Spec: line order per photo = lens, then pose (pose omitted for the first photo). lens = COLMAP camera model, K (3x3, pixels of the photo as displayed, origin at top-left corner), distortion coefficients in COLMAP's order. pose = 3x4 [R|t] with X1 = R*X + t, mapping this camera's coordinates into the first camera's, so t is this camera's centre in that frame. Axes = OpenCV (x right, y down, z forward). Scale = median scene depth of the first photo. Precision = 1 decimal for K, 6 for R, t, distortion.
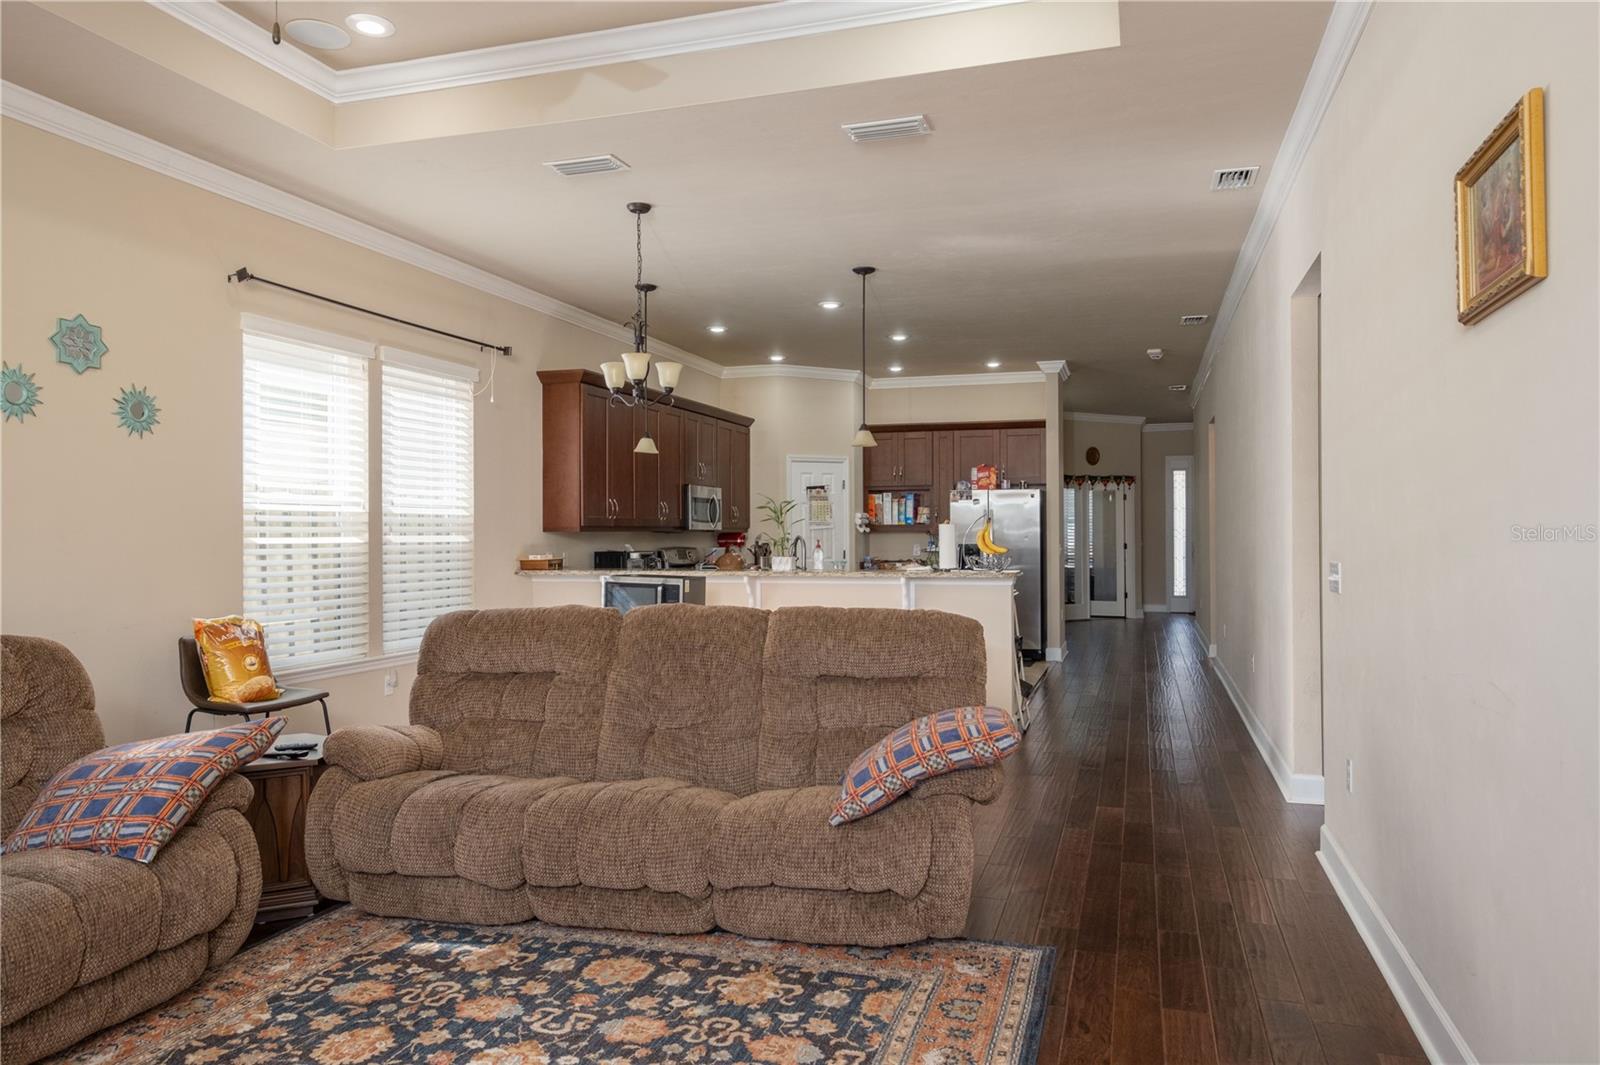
lens RADIAL K [[1051.1, 0, 813.9], [0, 1051.1, 533.1], [0, 0, 1]] dist [0.005730, 0.004209]
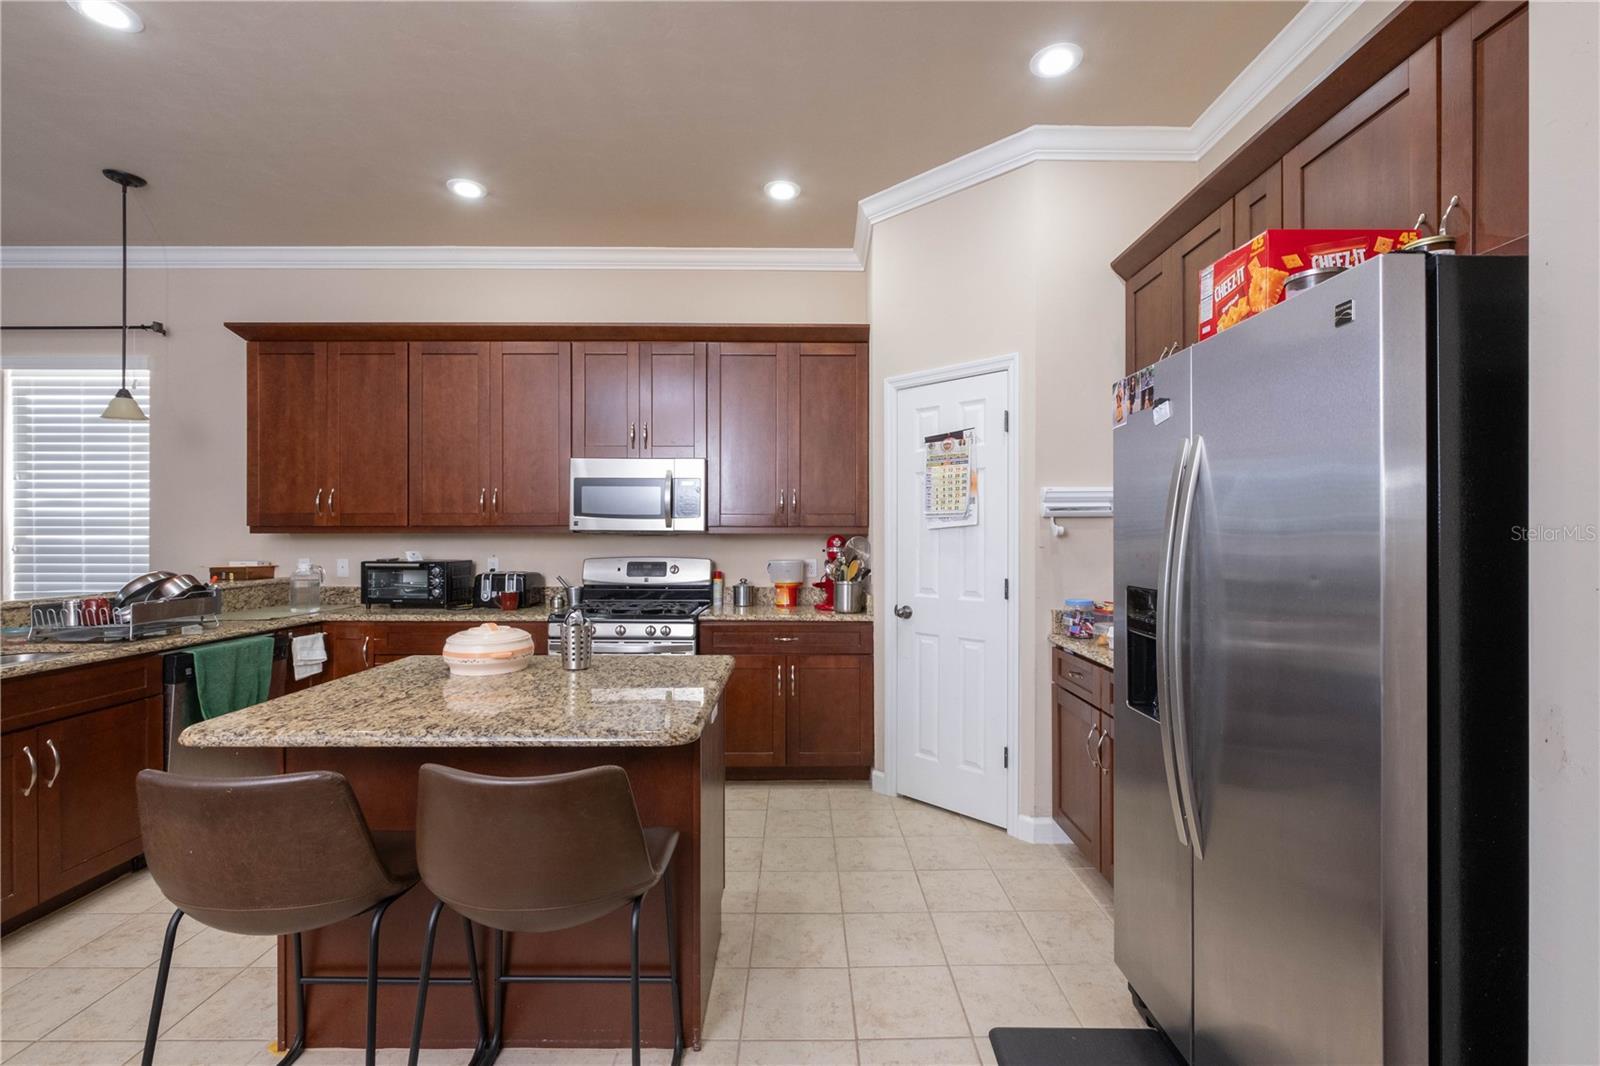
lens RADIAL K [[697.5, 0, 817.4], [0, 697.5, 534.7], [0, 0, 1]] dist [-0.001610, -0.000536]
pose [[0.311322, 0.003560, -0.950298, 0.275893], [-0.001899, 0.999993, 0.003124, -0.001969], [0.950303, 0.000832, 0.311326, 0.867276]]
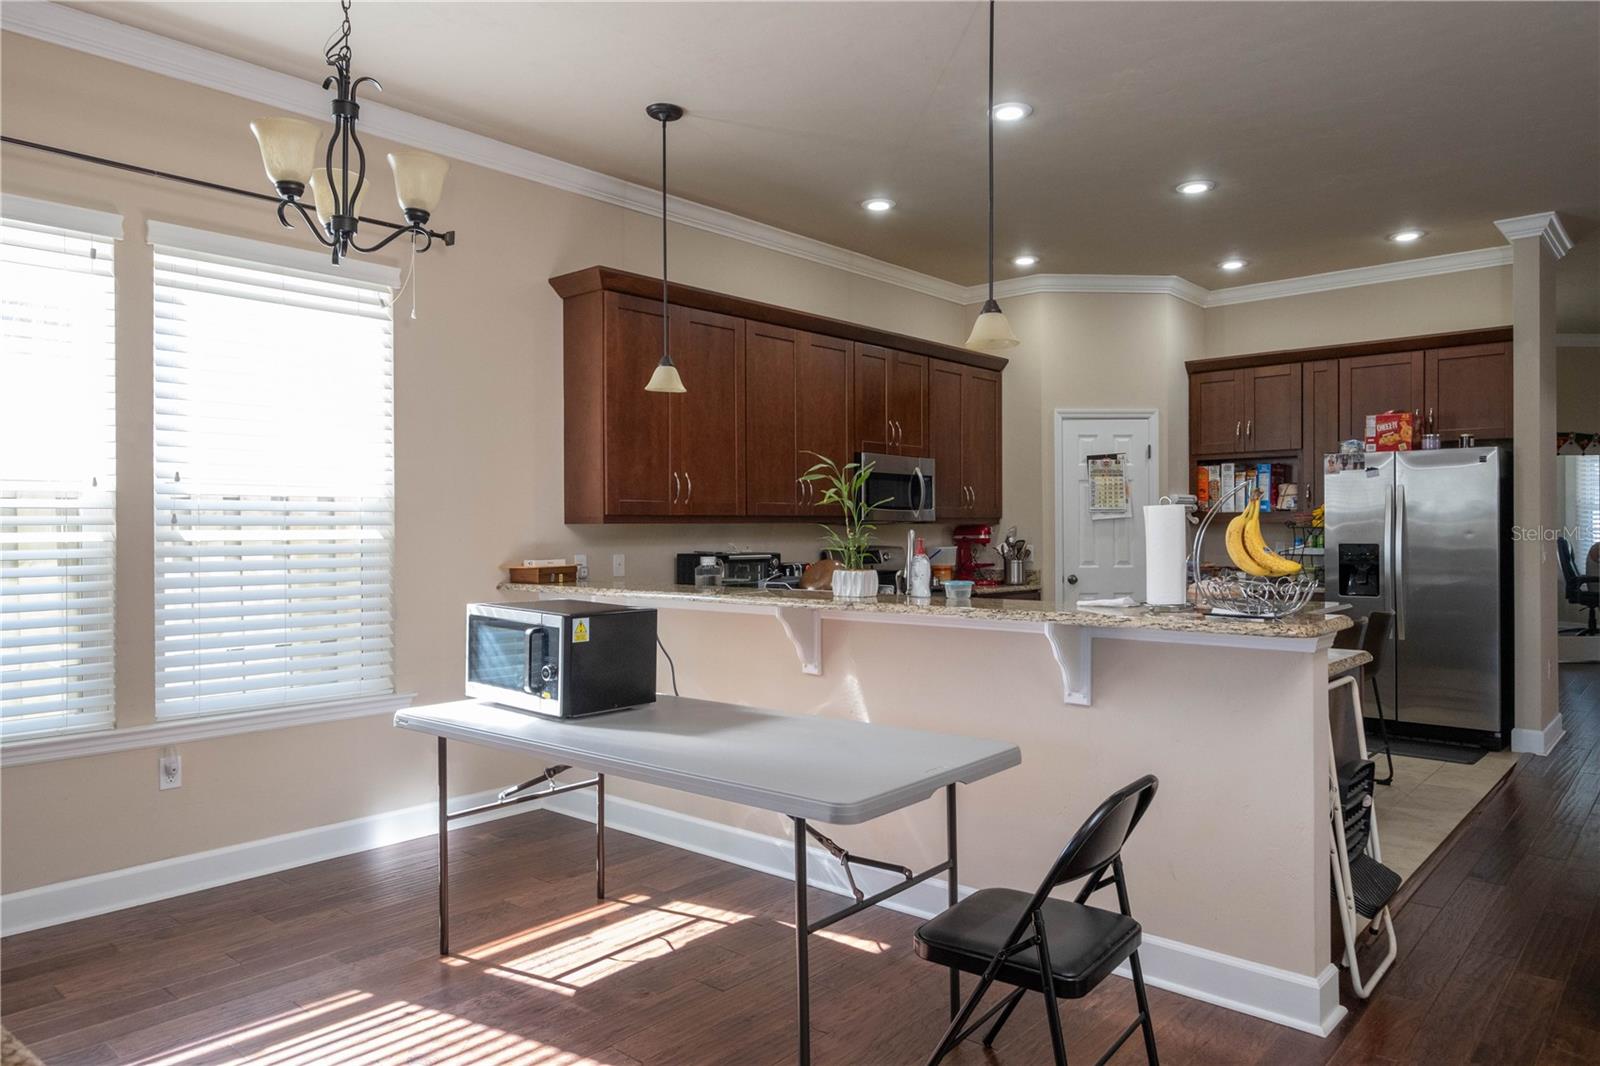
lens RADIAL K [[1056.4, 0, 801.9], [0, 1056.4, 527.5], [0, 0, 1]] dist [-0.000429, 0.006469]
pose [[0.914007, -0.001776, -0.405694, 0.100616], [0.001991, 0.999998, 0.000109, 0.000787], [0.405693, -0.000908, 0.914009, 0.317881]]
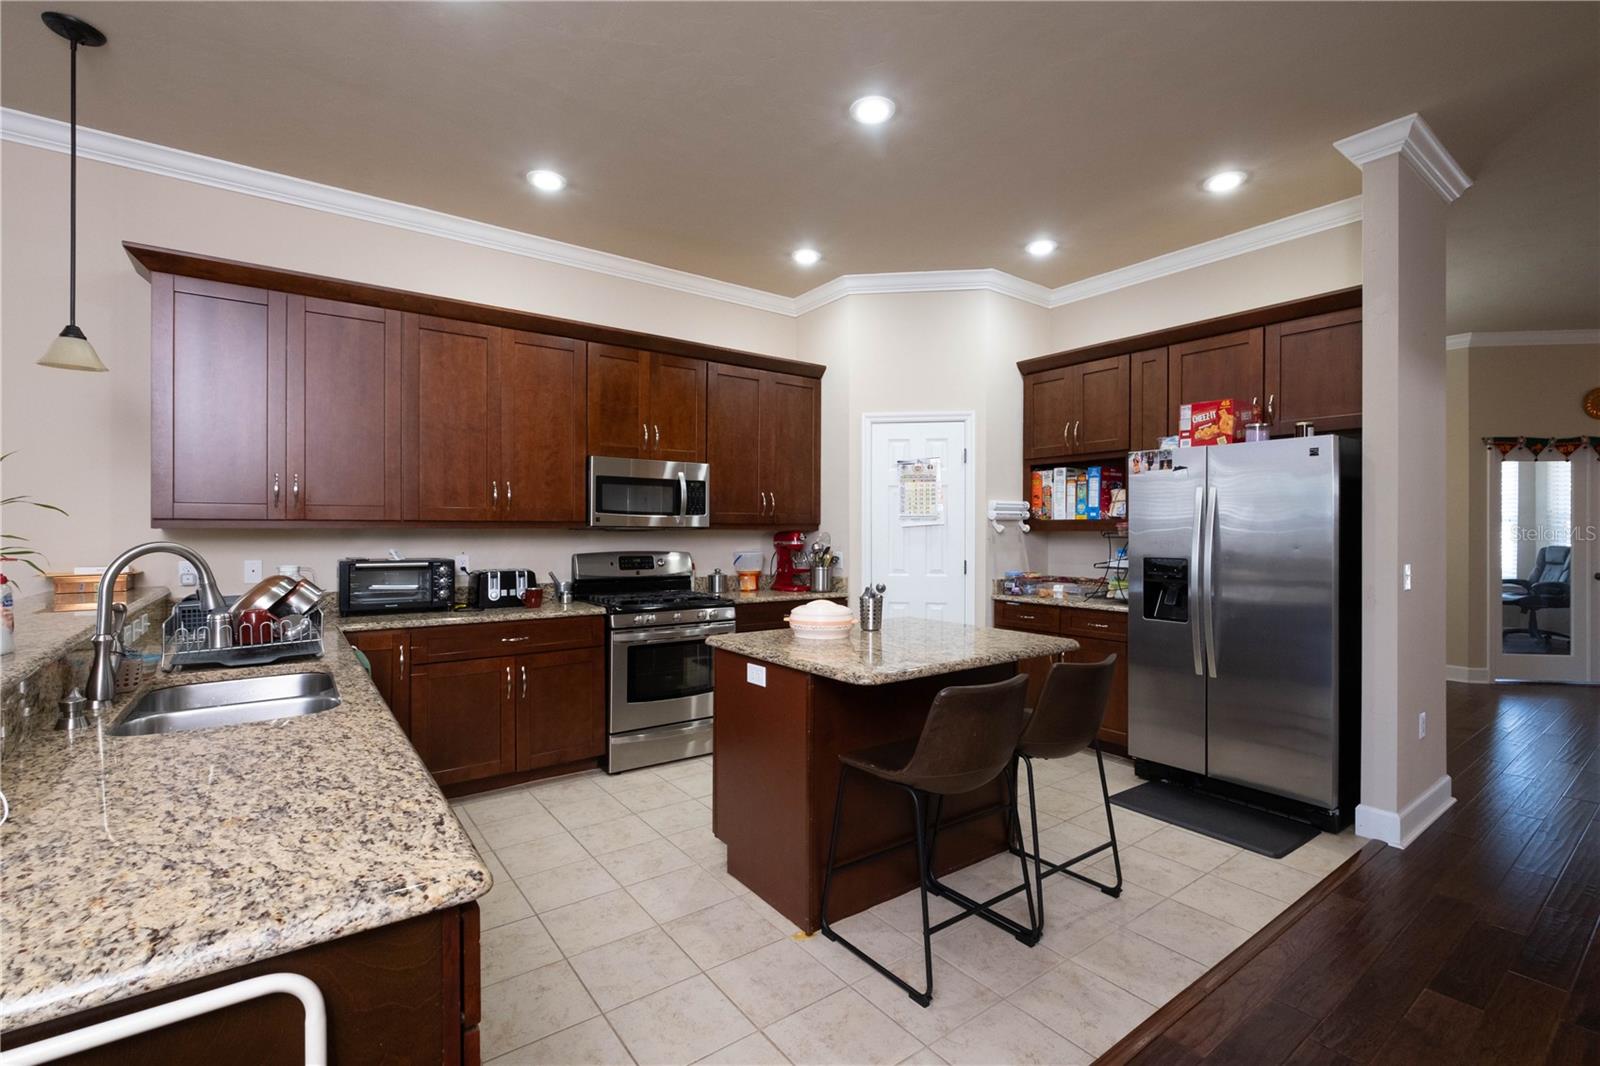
lens RADIAL K [[707.3, 0, 797.0], [0, 707.3, 529.3], [0, 0, 1]] dist [0.001169, -0.000225]
pose [[0.810271, 0.004326, -0.586039, 0.200814], [-0.004891, 0.999988, 0.000620, -0.001995], [0.586034, 0.002364, 0.810283, 0.616689]]
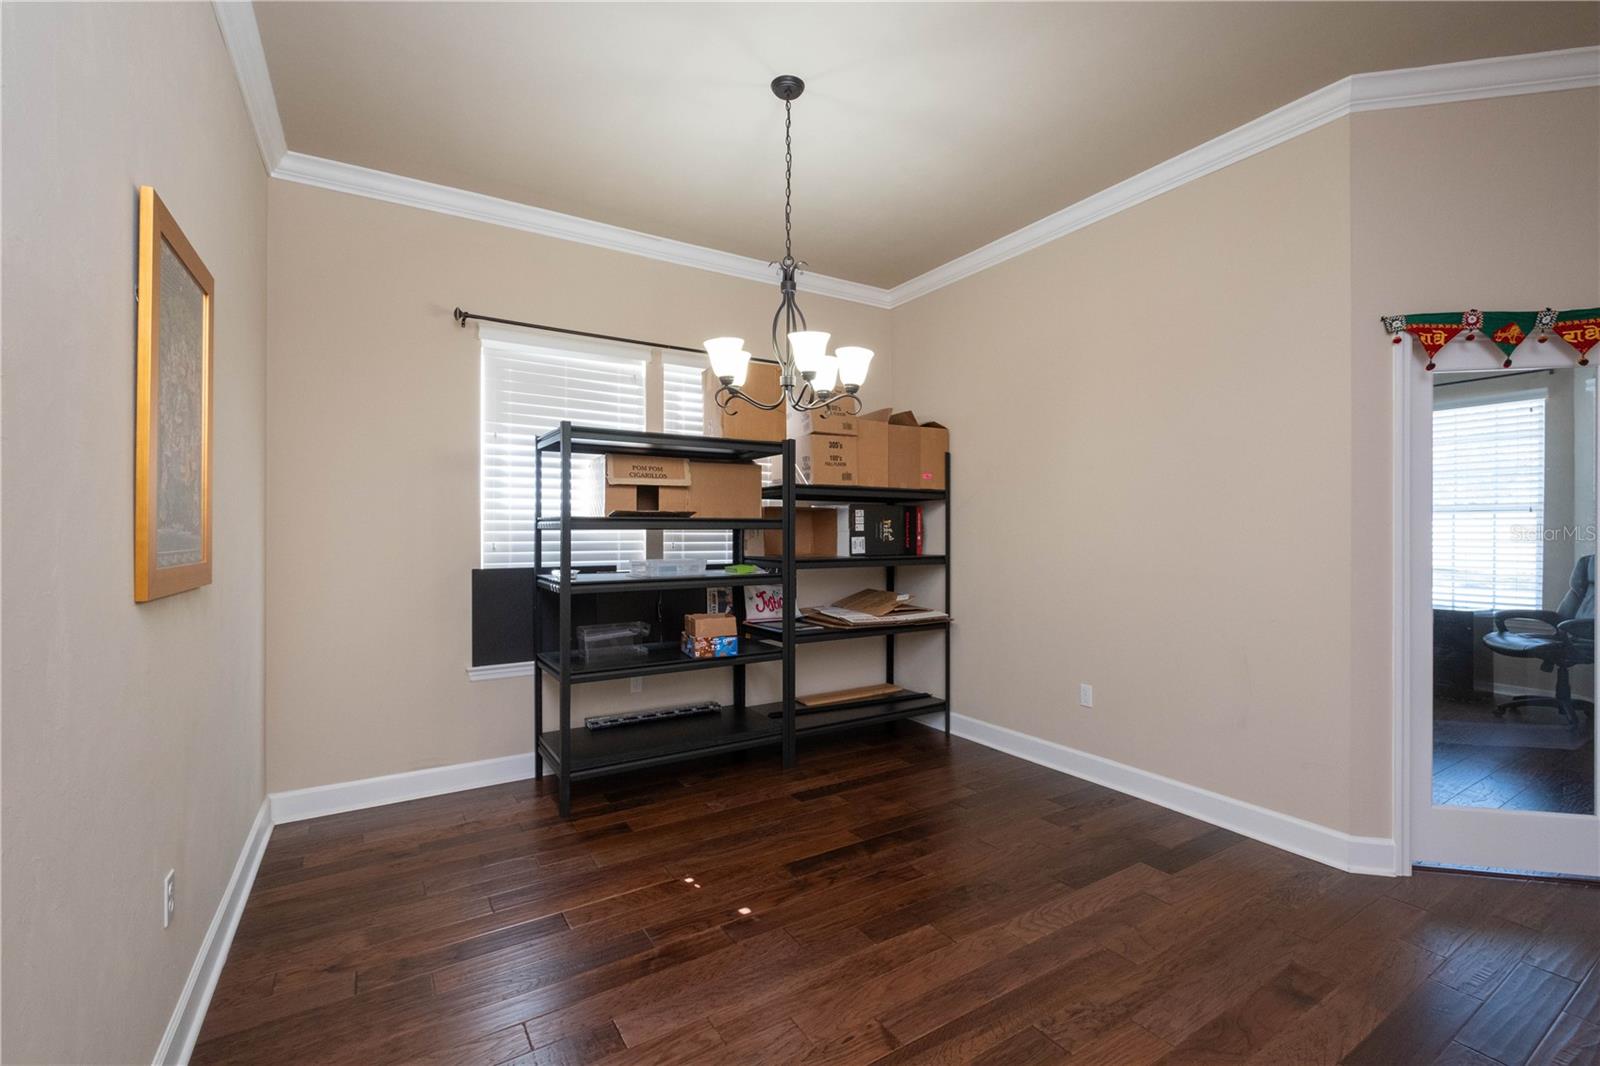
lens RADIAL K [[697.5, 0, 817.4], [0, 697.5, 534.7], [0, 0, 1]] dist [-0.001610, -0.000536]
pose [[0.769438, 0.005968, -0.638694, 0.328486], [-0.001072, 0.999967, 0.008052, -0.002681], [0.638721, -0.005511, 0.769419, 1.125019]]
